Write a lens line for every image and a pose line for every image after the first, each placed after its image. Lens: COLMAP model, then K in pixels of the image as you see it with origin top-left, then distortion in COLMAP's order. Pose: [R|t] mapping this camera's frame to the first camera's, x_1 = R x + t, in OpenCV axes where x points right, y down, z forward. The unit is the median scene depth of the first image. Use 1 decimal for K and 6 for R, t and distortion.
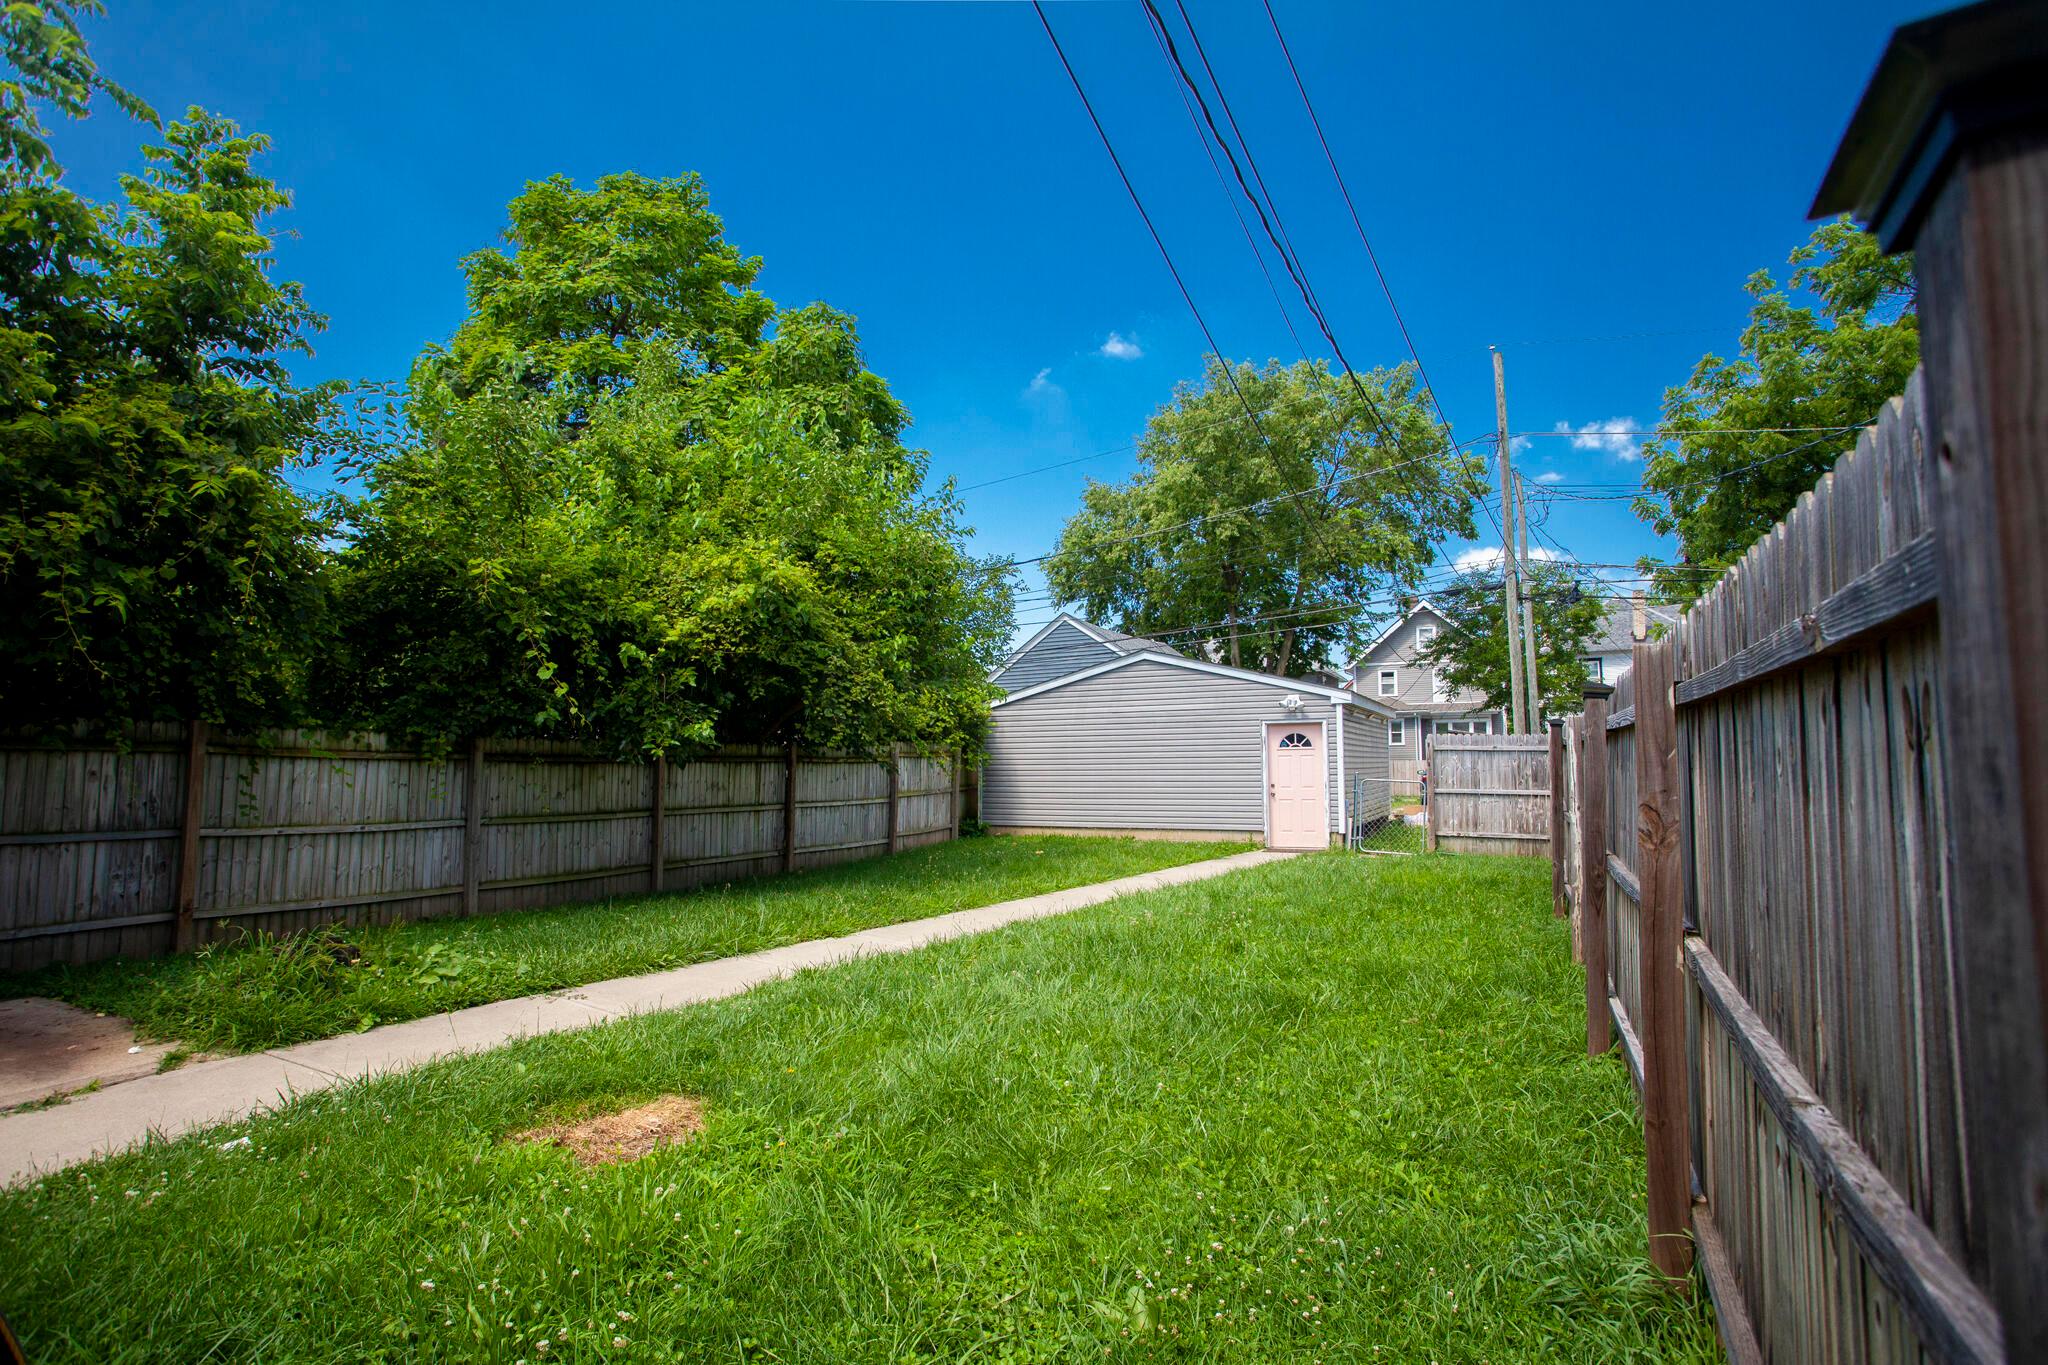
lens RADIAL K [[1002.1, 0, 1027.6], [0, 1002.1, 679.4], [0, 0, 1]] dist [-0.076188, 0.029849]
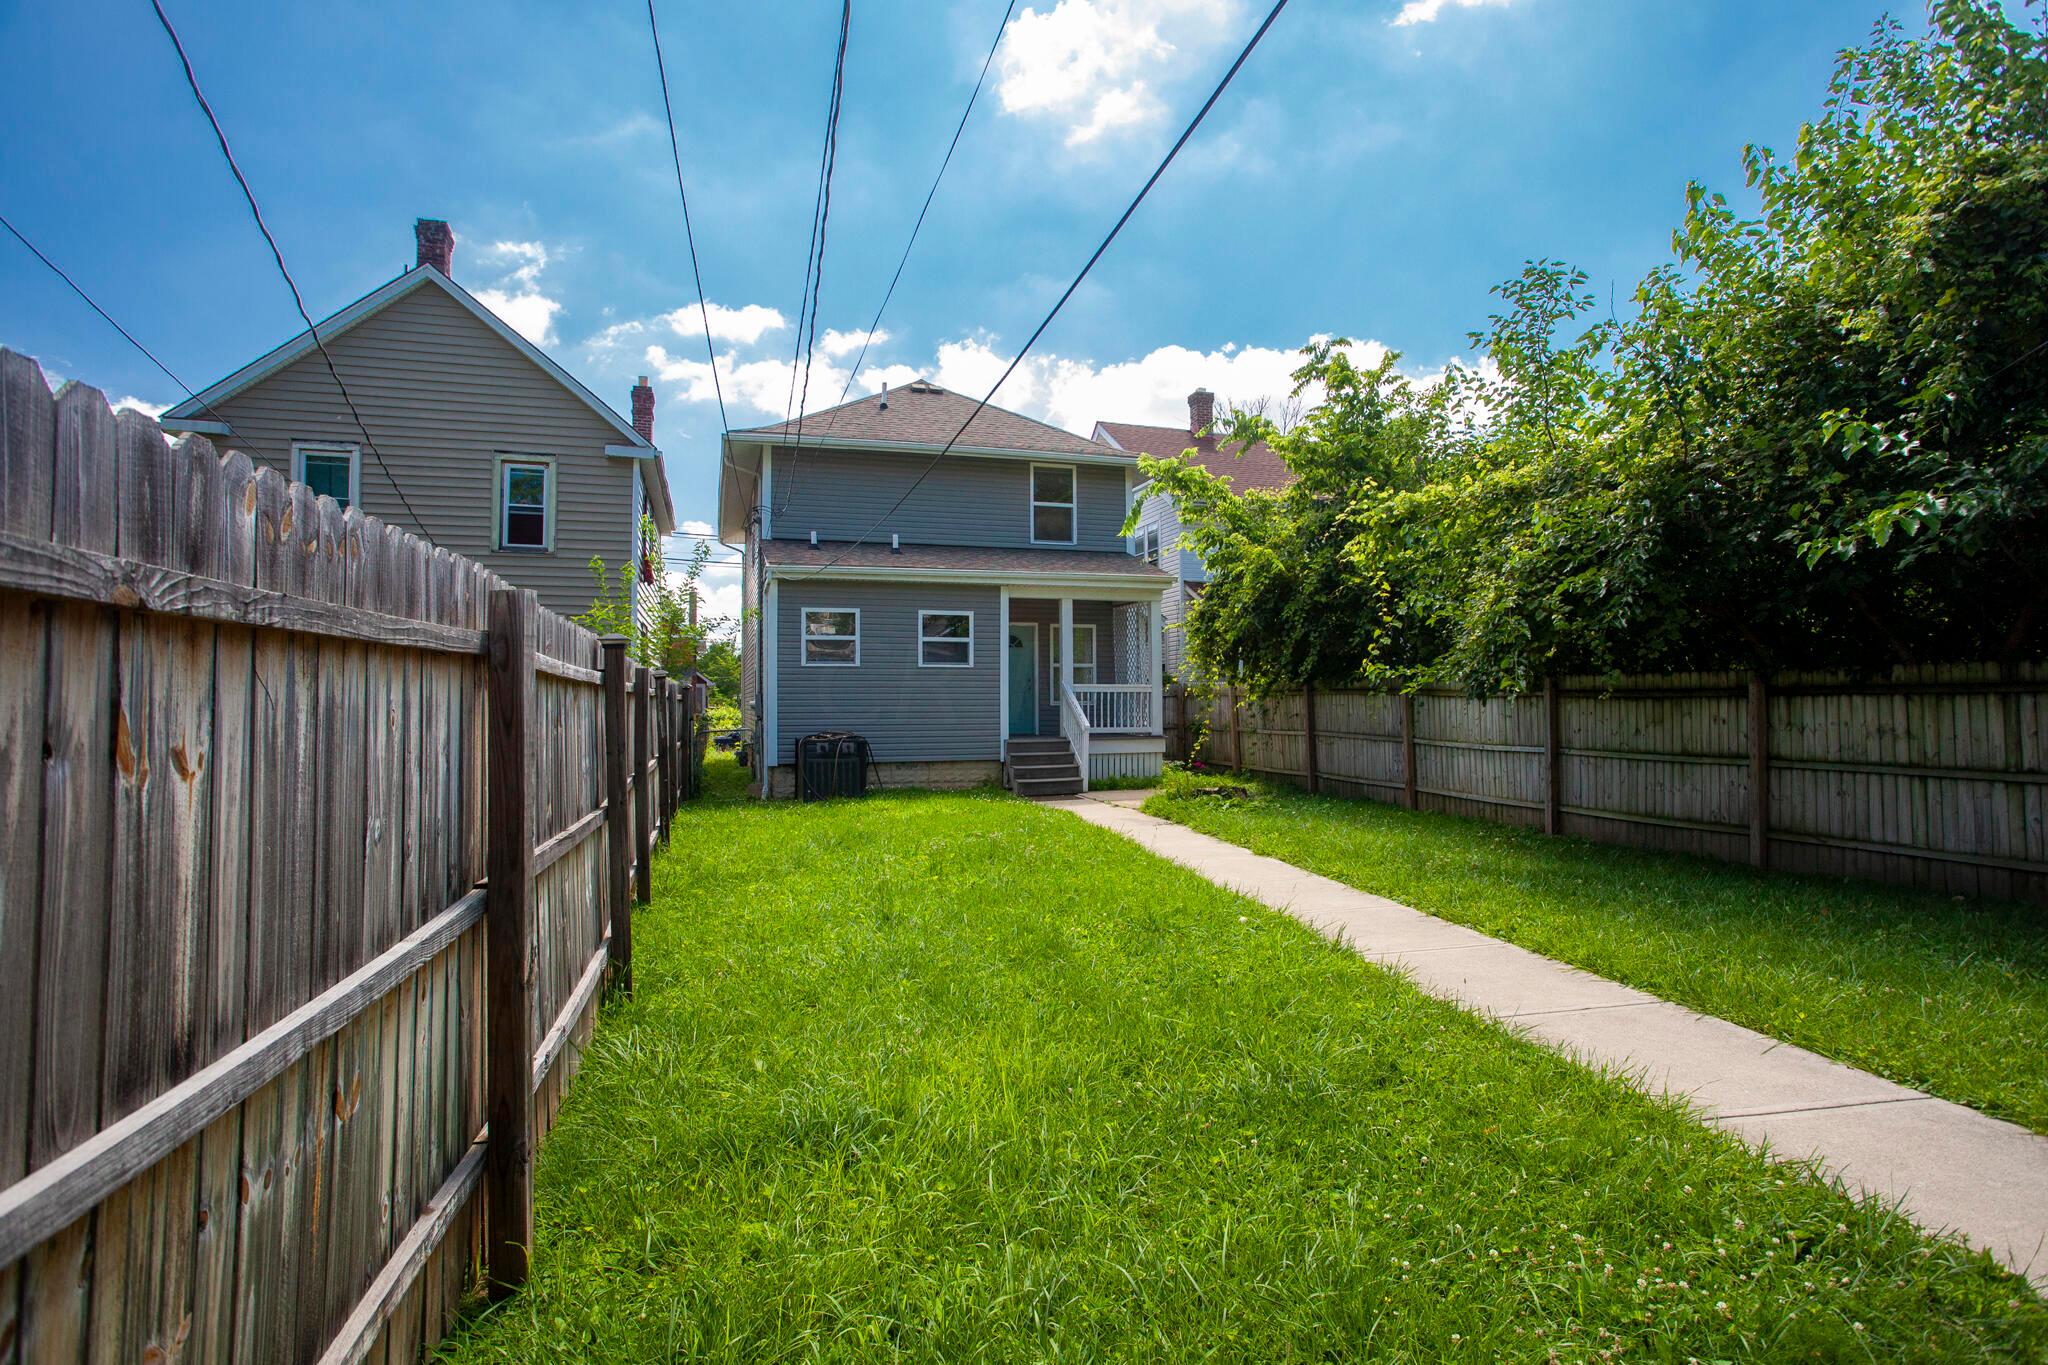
lens RADIAL K [[1002.1, 0, 1027.6], [0, 1002.1, 679.4], [0, 0, 1]] dist [-0.076188, 0.029849]
pose [[-0.728698, -0.025801, -0.684349, 0.598527], [0.046988, 0.995051, -0.087548, 0.119565], [0.683222, -0.095952, -0.723879, 1.258910]]
